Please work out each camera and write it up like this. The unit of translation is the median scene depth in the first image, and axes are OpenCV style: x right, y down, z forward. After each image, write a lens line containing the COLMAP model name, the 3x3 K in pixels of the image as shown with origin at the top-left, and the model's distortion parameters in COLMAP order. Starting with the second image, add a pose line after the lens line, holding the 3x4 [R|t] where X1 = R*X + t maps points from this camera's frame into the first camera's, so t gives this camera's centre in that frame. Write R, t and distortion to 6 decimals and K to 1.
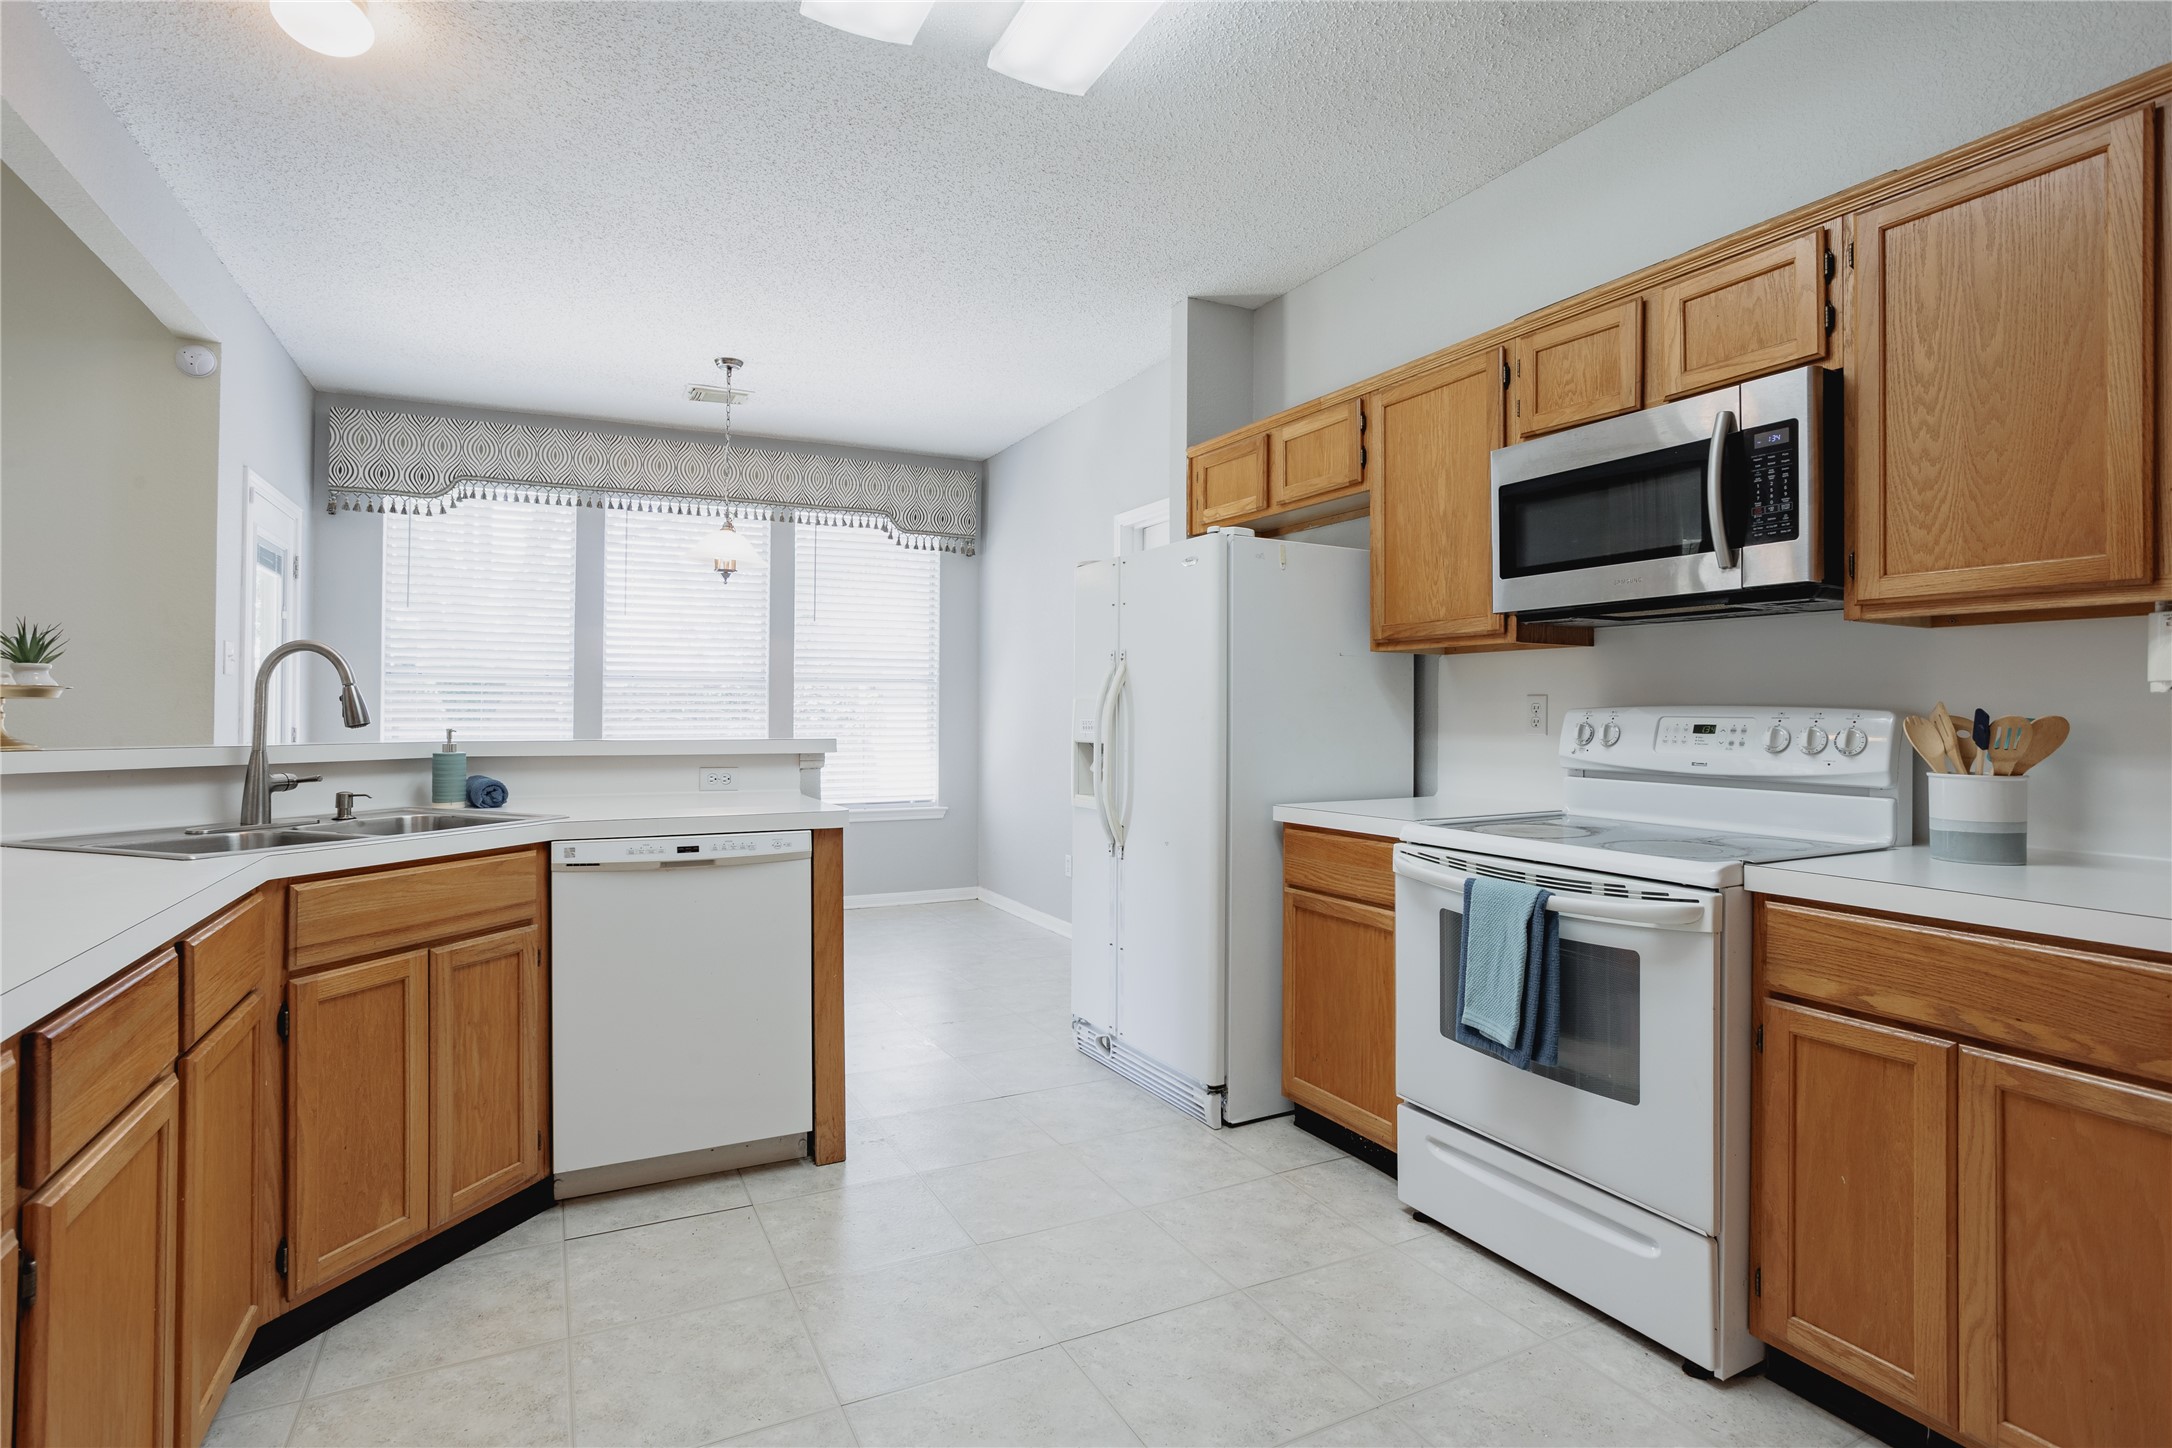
lens RADIAL K [[1097.0, 0, 1078.7], [0, 1097.0, 698.3], [0, 0, 1]] dist [-0.030804, 0.046230]
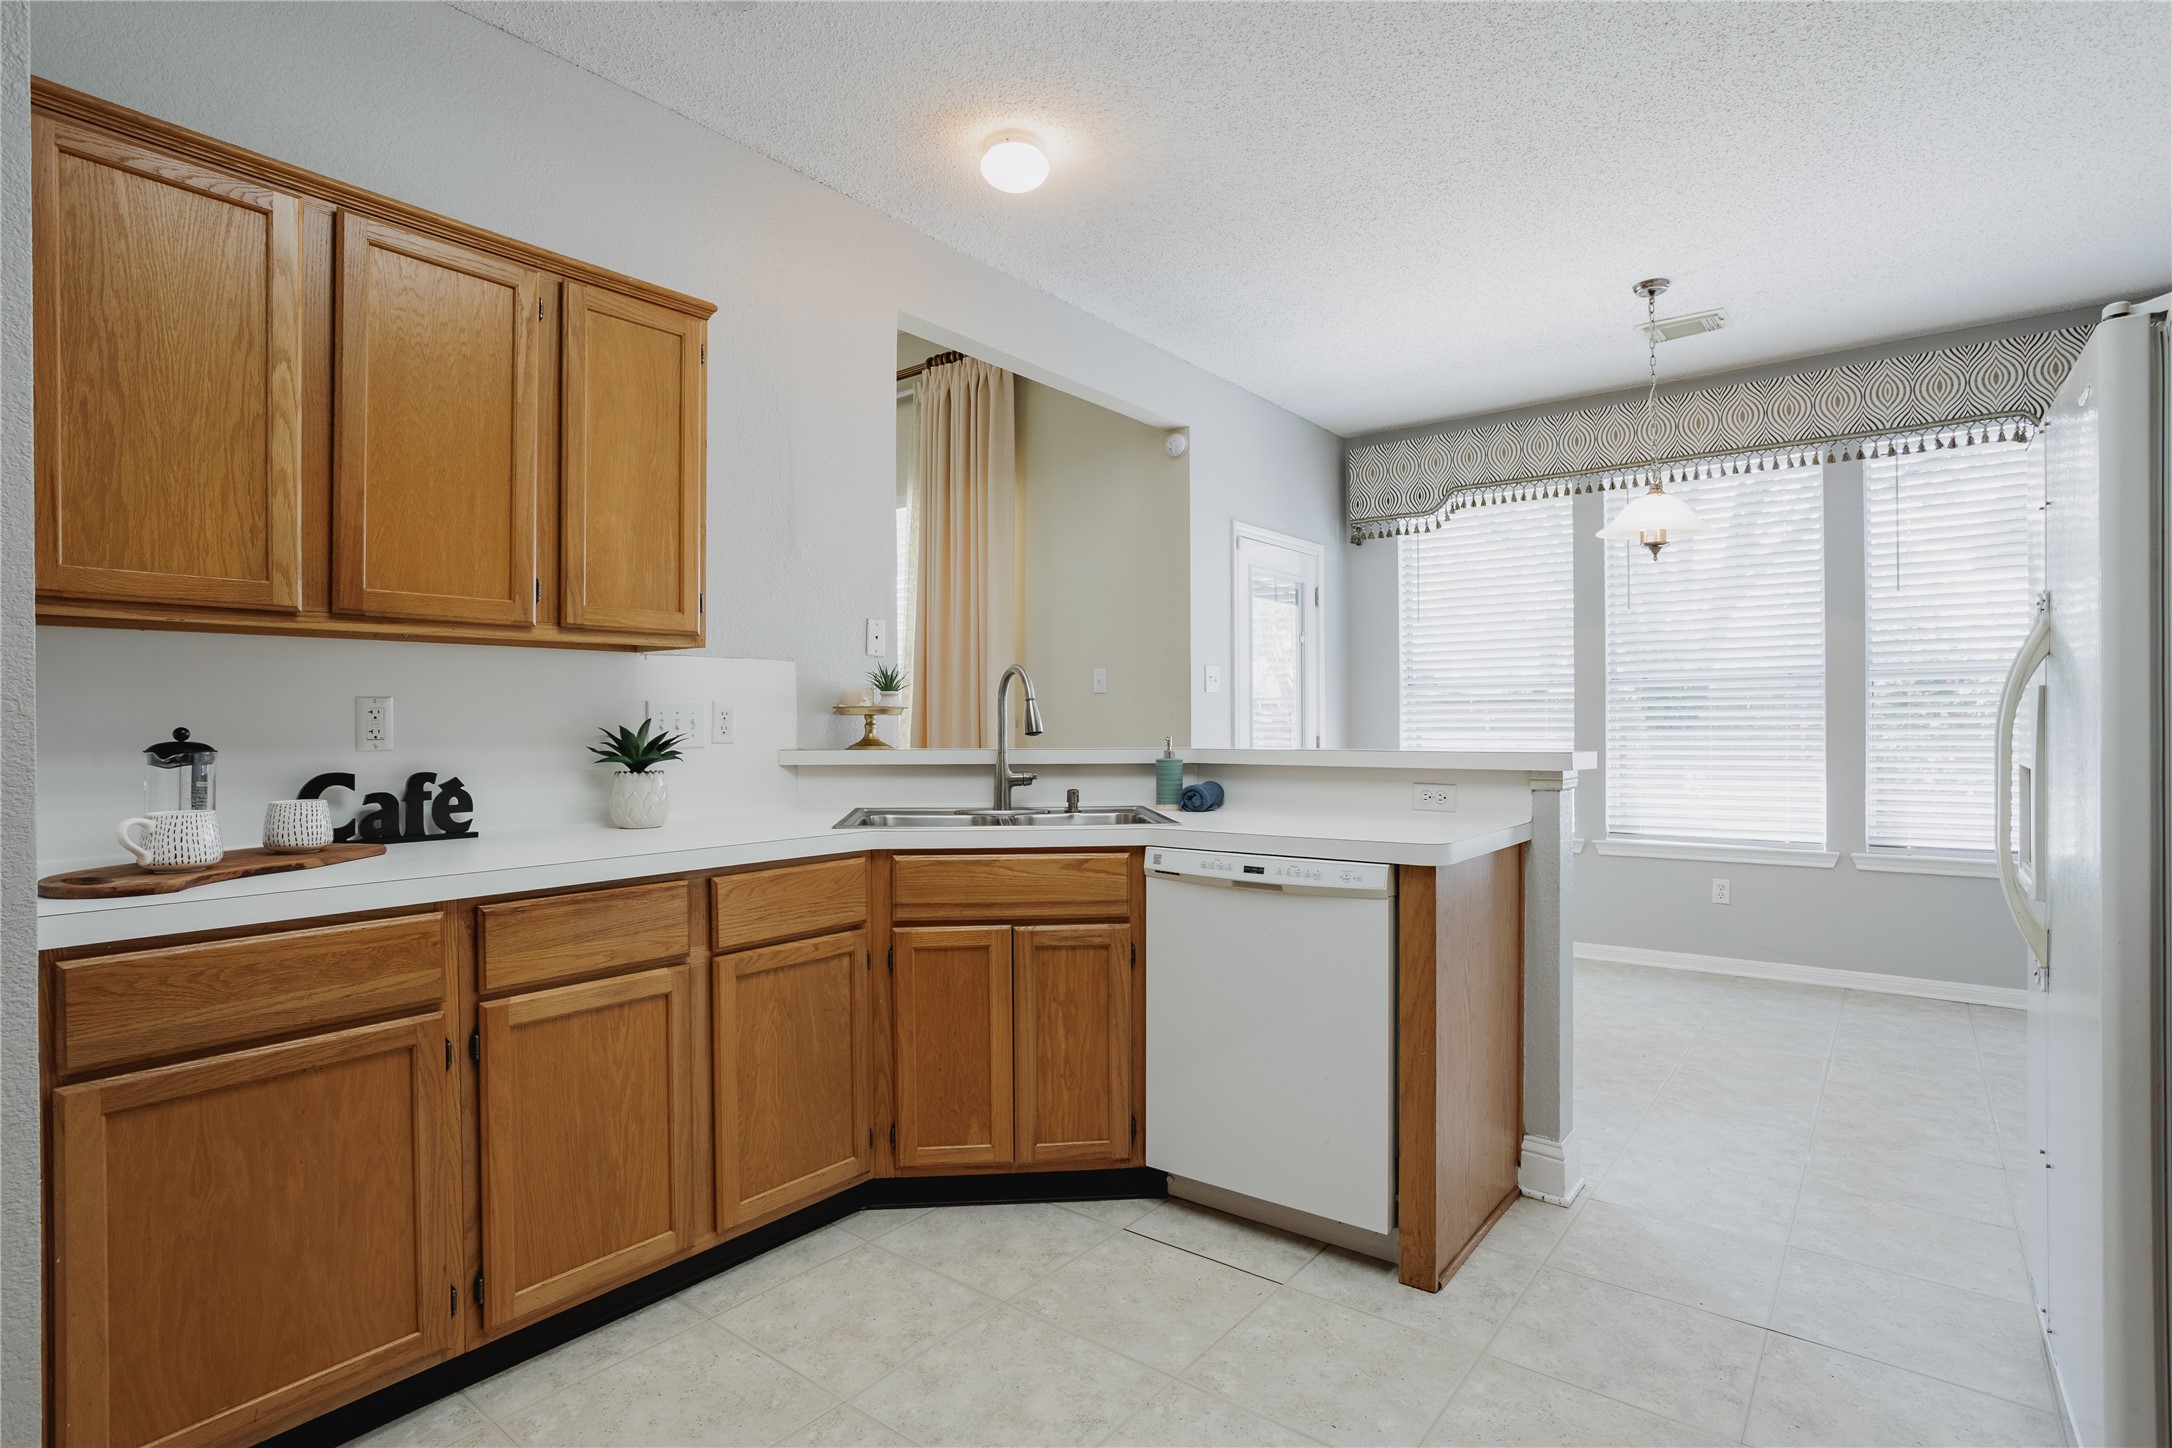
lens RADIAL K [[1100.0, 0, 1022.8], [0, 1100.0, 723.6], [0, 0, 1]] dist [-0.026428, 0.002088]
pose [[0.413801, -0.005527, -0.910351, 0.413730], [0.018939, 0.999817, 0.002539, 0.010010], [0.910171, -0.018292, 0.413830, 0.460239]]
